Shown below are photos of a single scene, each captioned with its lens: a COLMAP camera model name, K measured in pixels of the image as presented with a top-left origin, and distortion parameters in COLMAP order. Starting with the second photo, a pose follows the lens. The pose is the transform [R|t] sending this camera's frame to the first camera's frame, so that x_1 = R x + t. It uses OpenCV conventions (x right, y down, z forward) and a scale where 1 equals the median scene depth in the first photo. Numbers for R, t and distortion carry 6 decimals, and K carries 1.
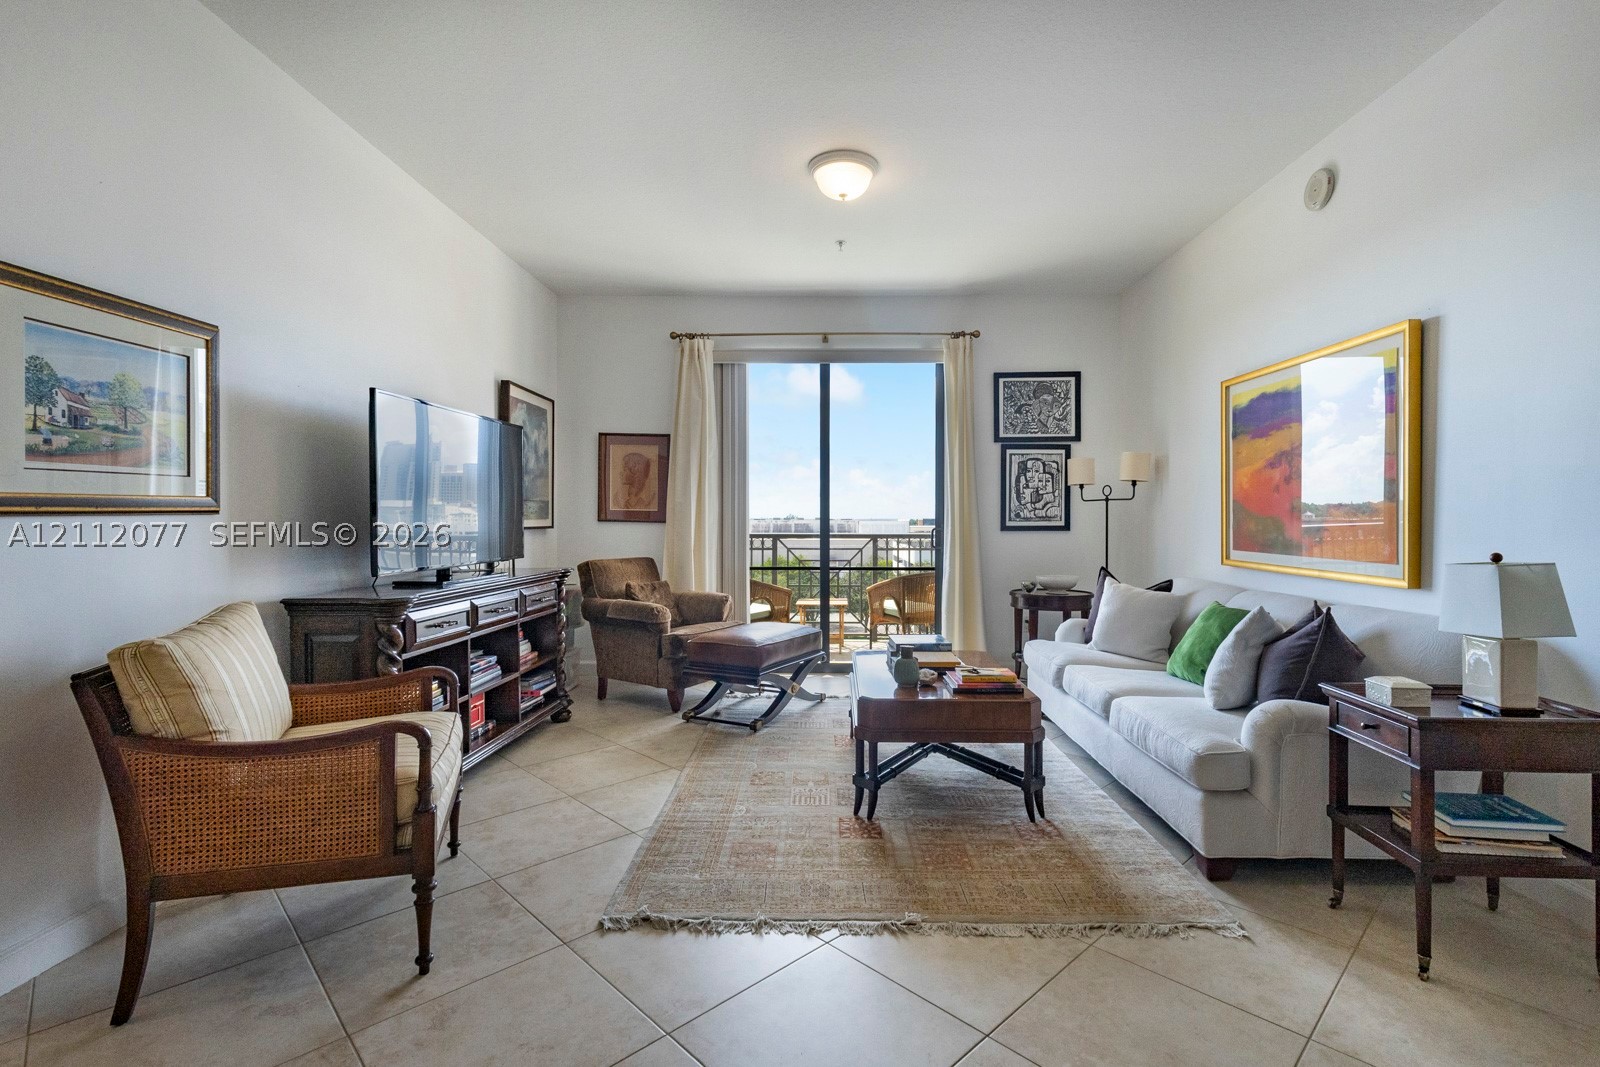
lens RADIAL K [[728.5, 0, 737.0], [0, 728.5, 530.7], [0, 0, 1]] dist [0.009062, -0.001924]
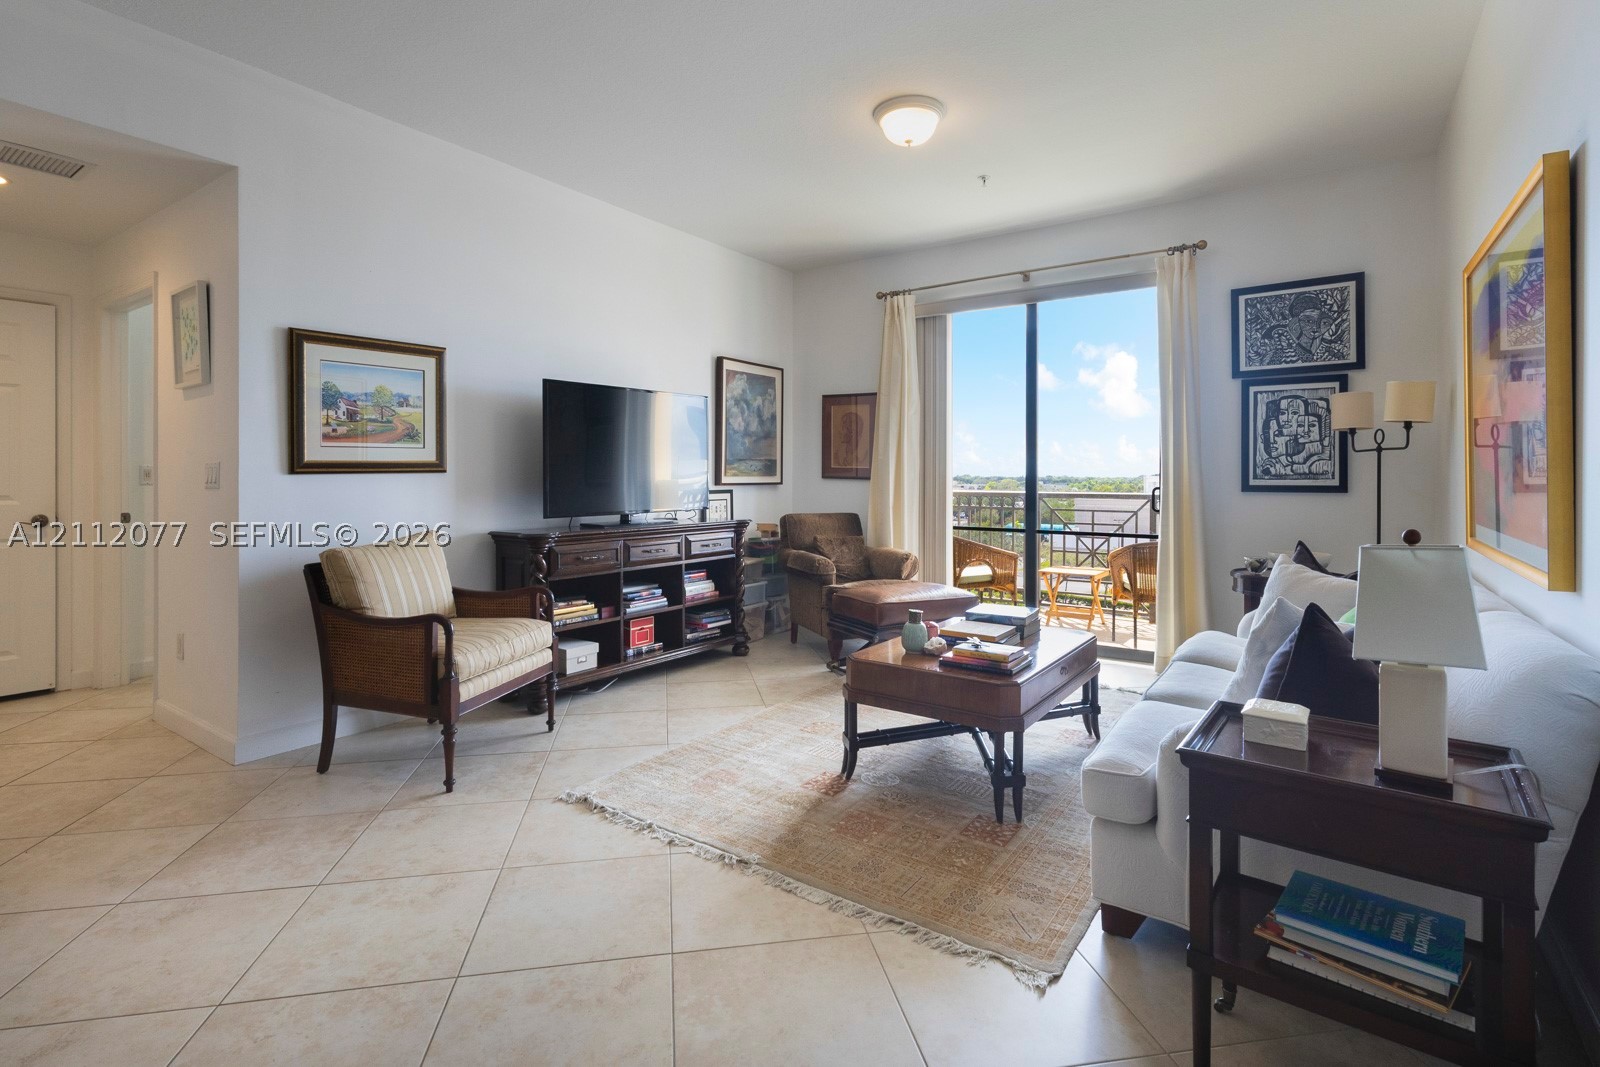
lens RADIAL K [[770.4, 0, 815.0], [0, 770.4, 481.6], [0, 0, 1]] dist [0.006504, -0.002029]
pose [[0.825393, 0.005234, -0.564534, 0.541722], [-0.009848, 0.999938, -0.005127, -0.002259], [0.564473, 0.009791, 0.825394, 0.078897]]
